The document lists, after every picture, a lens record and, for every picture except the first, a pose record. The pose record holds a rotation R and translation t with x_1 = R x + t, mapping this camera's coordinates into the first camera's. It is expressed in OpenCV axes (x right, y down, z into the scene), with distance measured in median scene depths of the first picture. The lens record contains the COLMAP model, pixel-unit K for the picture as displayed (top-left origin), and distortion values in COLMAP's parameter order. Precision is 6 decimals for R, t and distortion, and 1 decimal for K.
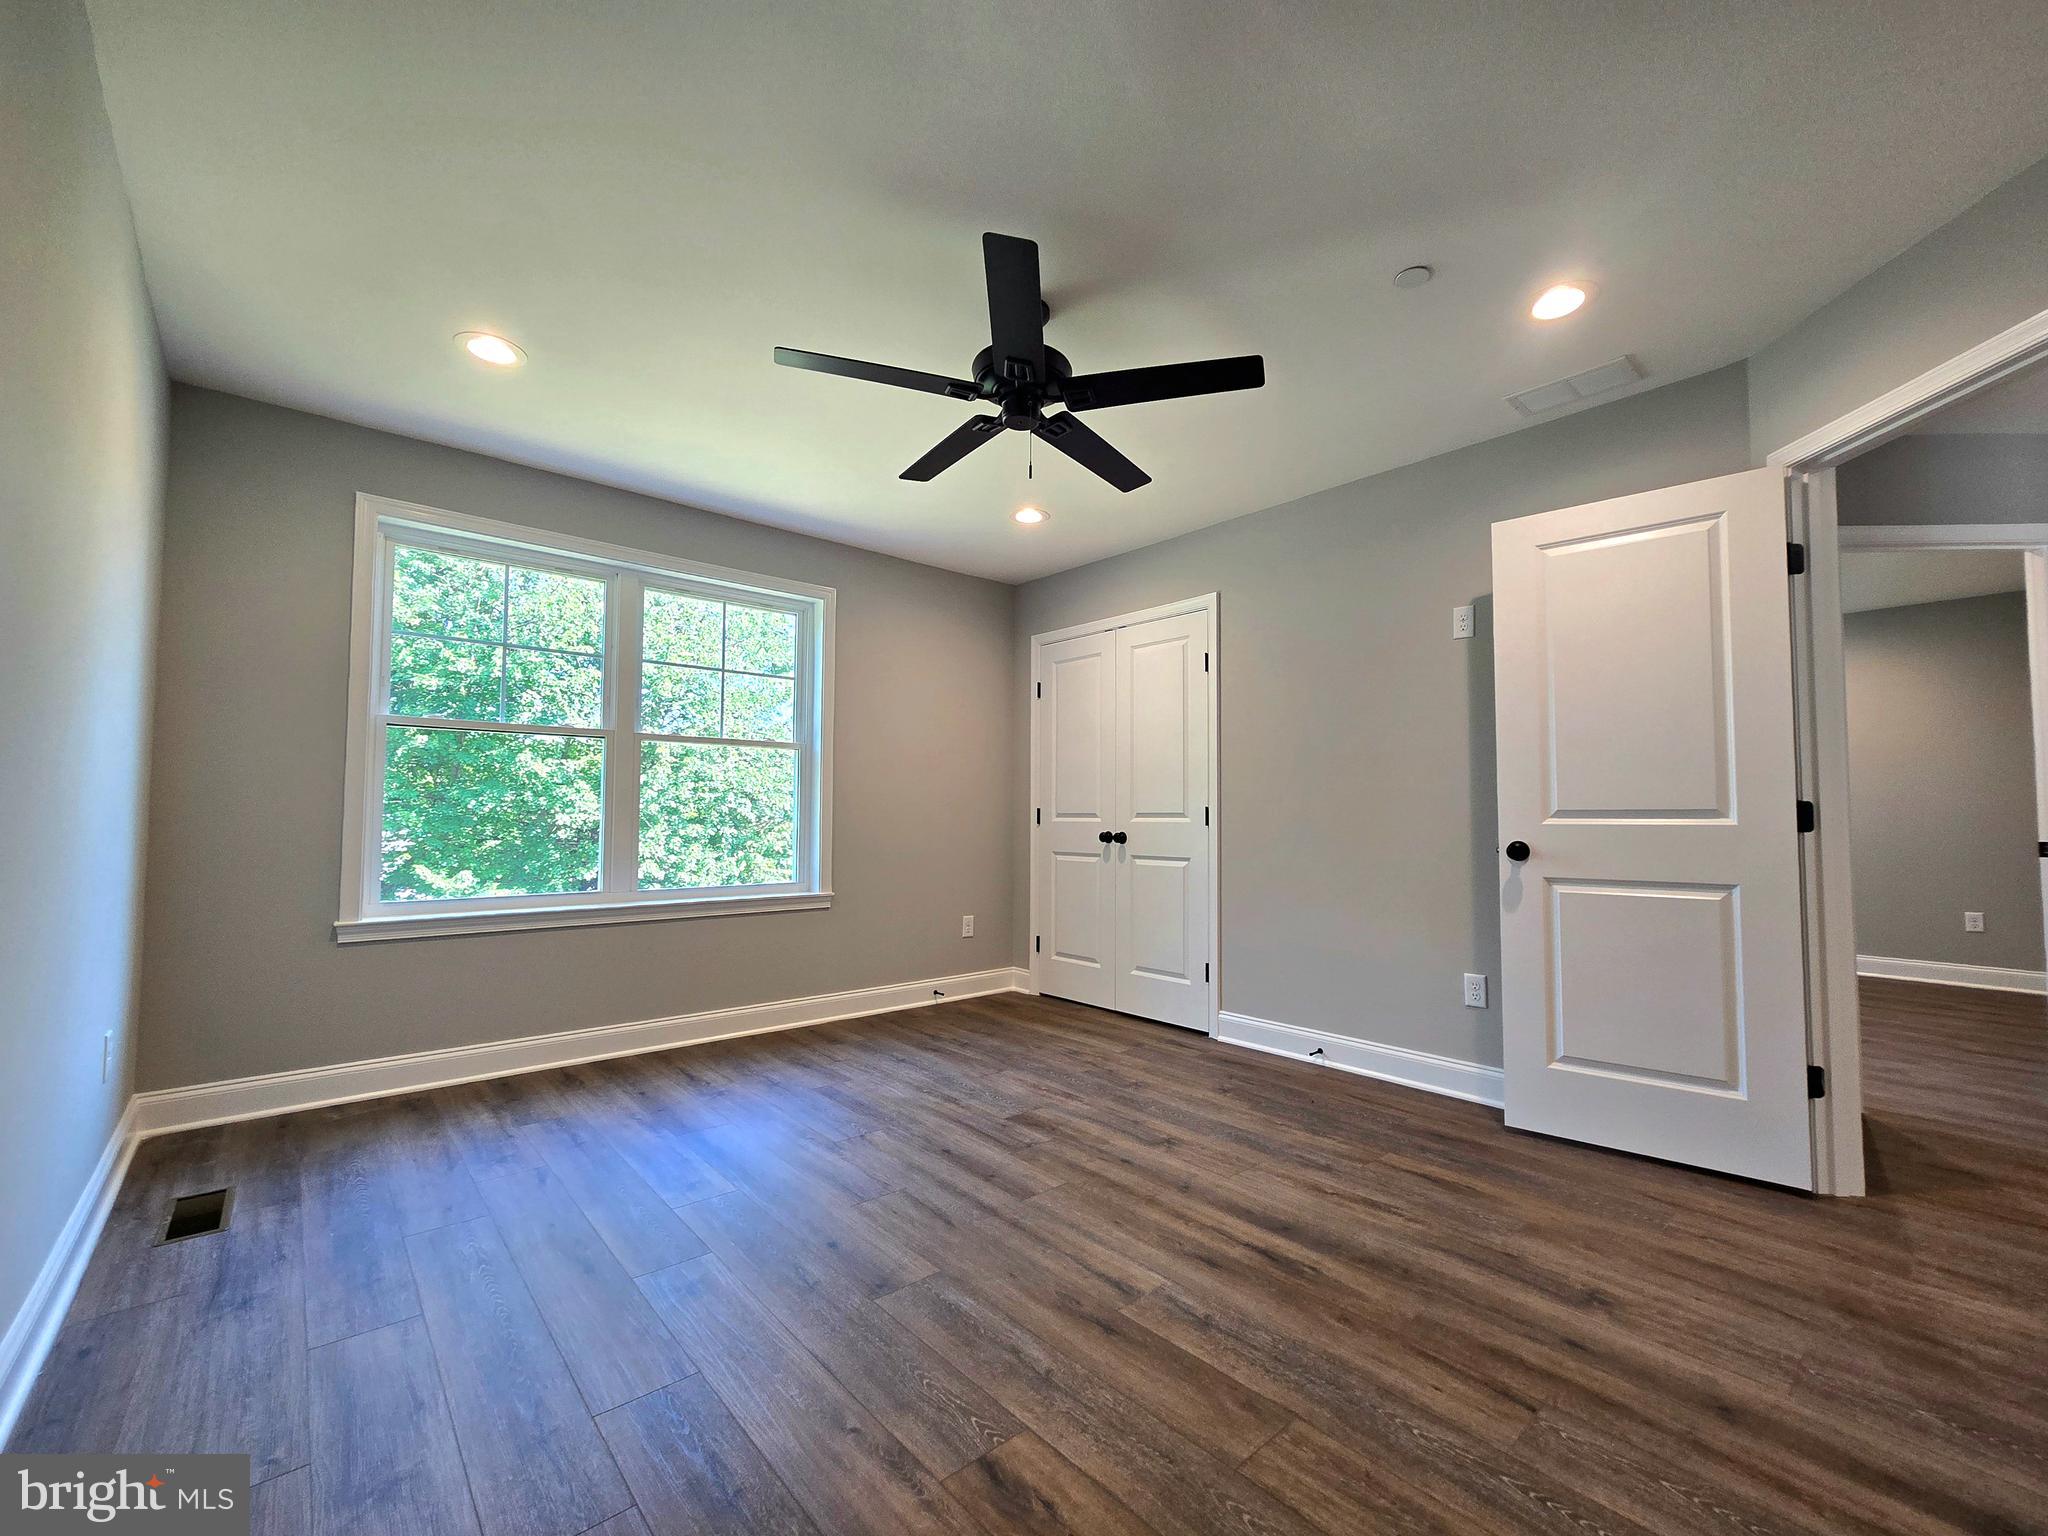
lens RADIAL K [[865.7, 0, 1033.0], [0, 865.7, 781.9], [0, 0, 1]] dist [-0.003086, 0.003162]
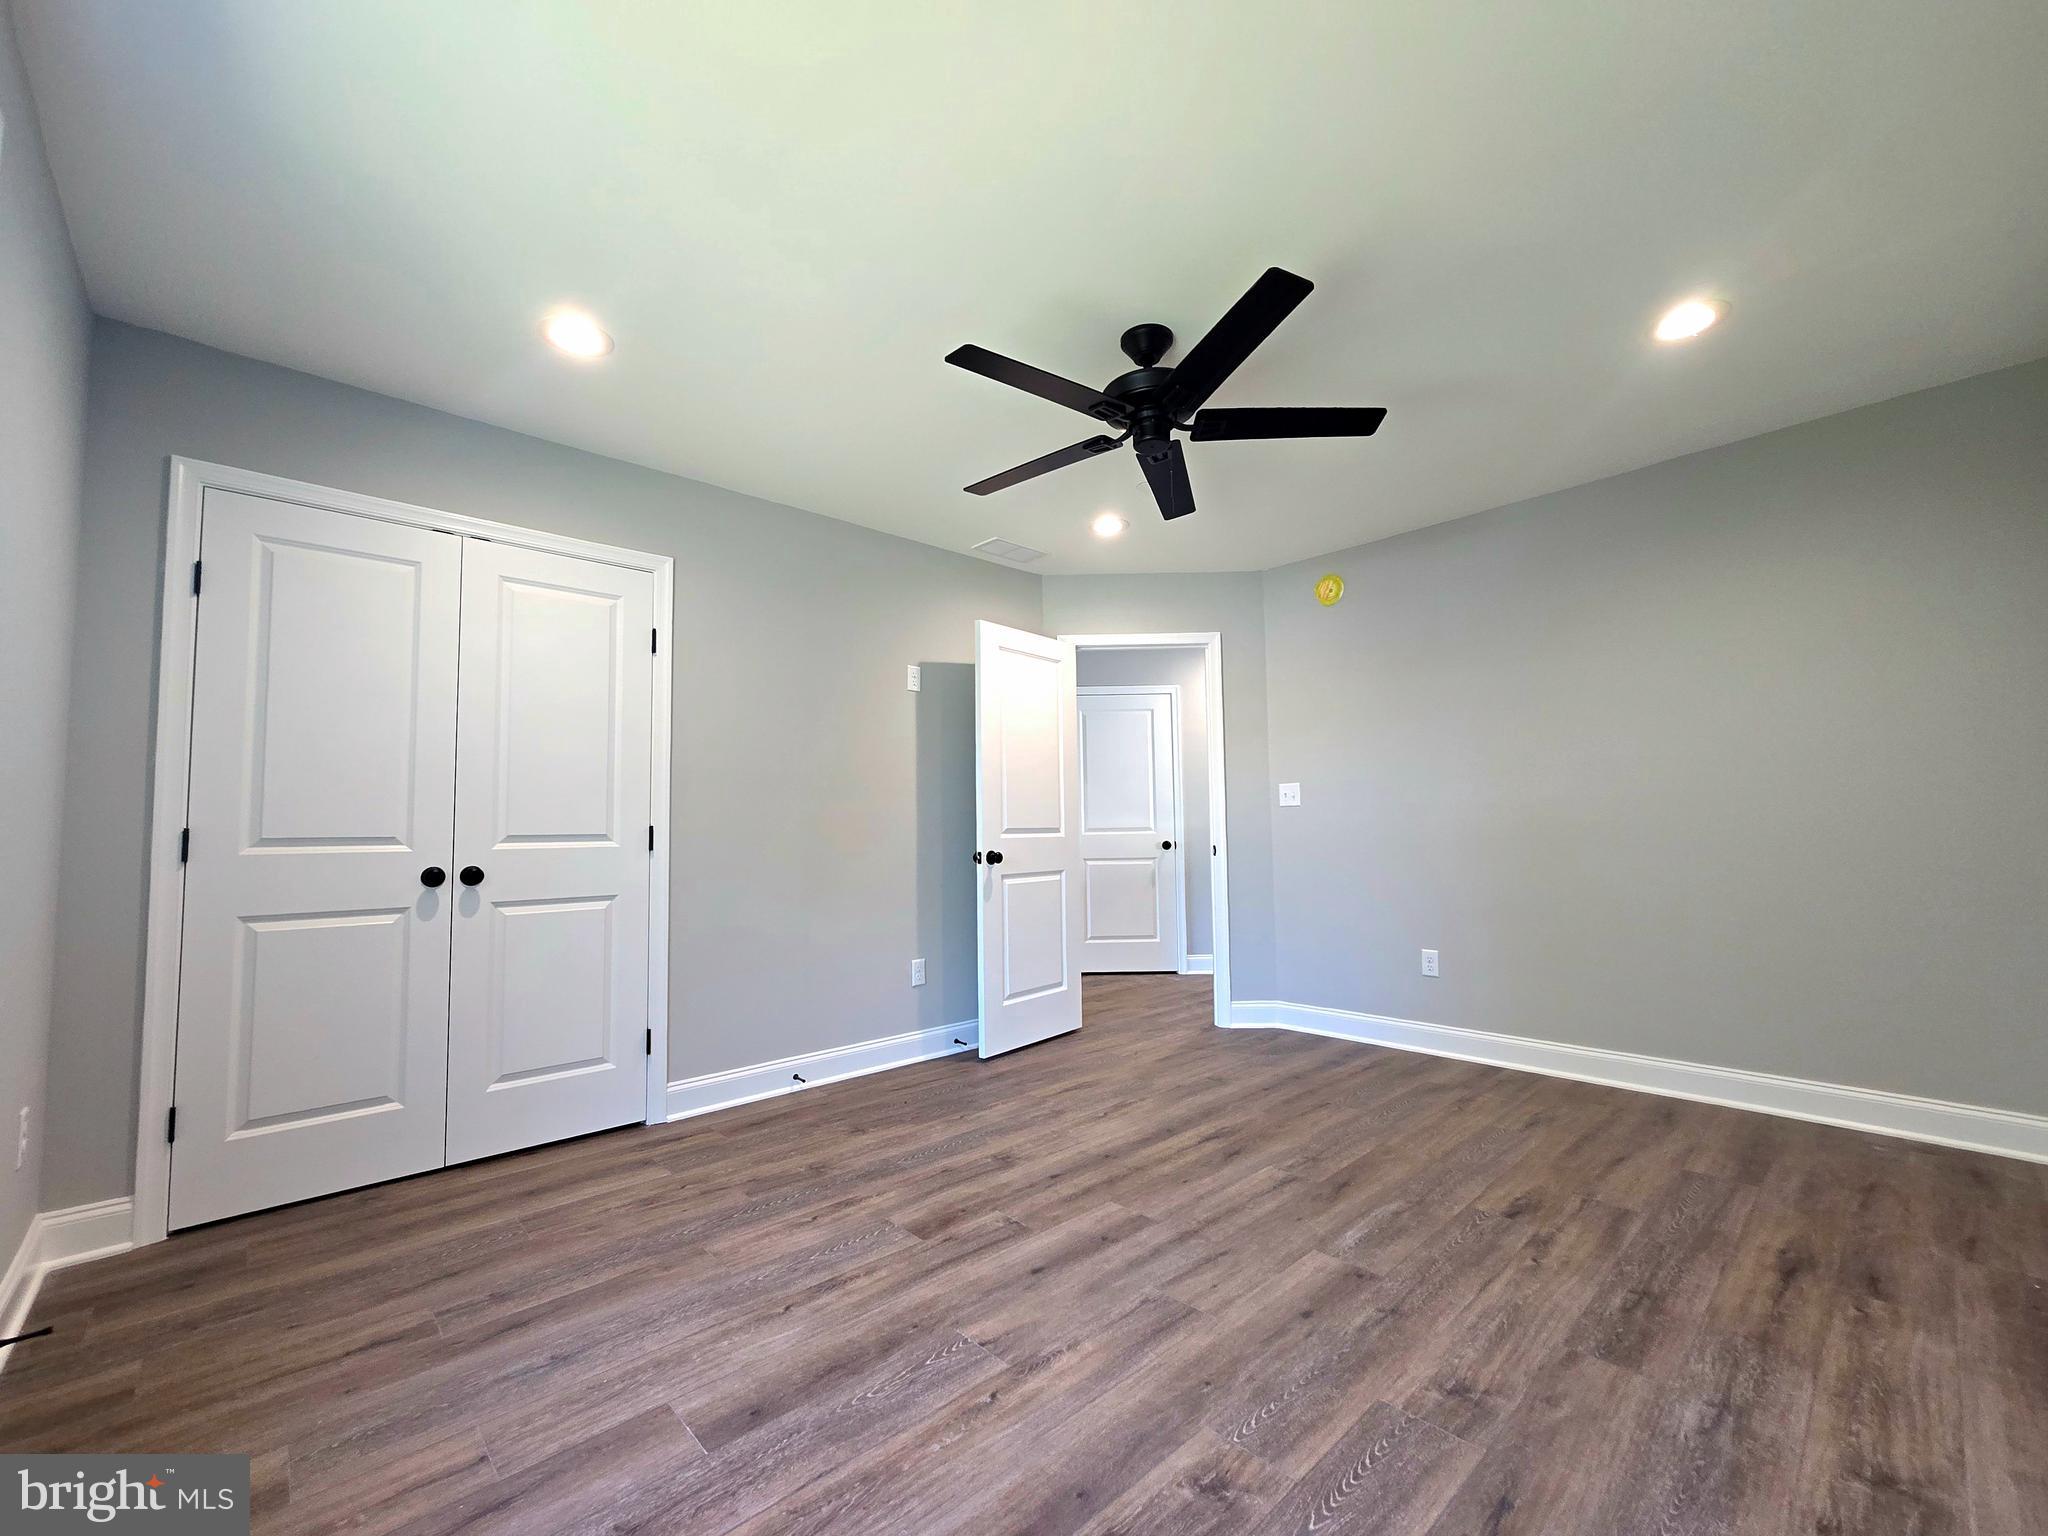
lens RADIAL K [[865.7, 0, 1033.0], [0, 865.7, 781.9], [0, 0, 1]] dist [-0.003086, 0.003162]
pose [[-0.055208, 0.052725, 0.997082, -0.813787], [-0.028842, 0.998104, -0.054376, 0.029758], [-0.998058, -0.031760, -0.053583, 0.963630]]
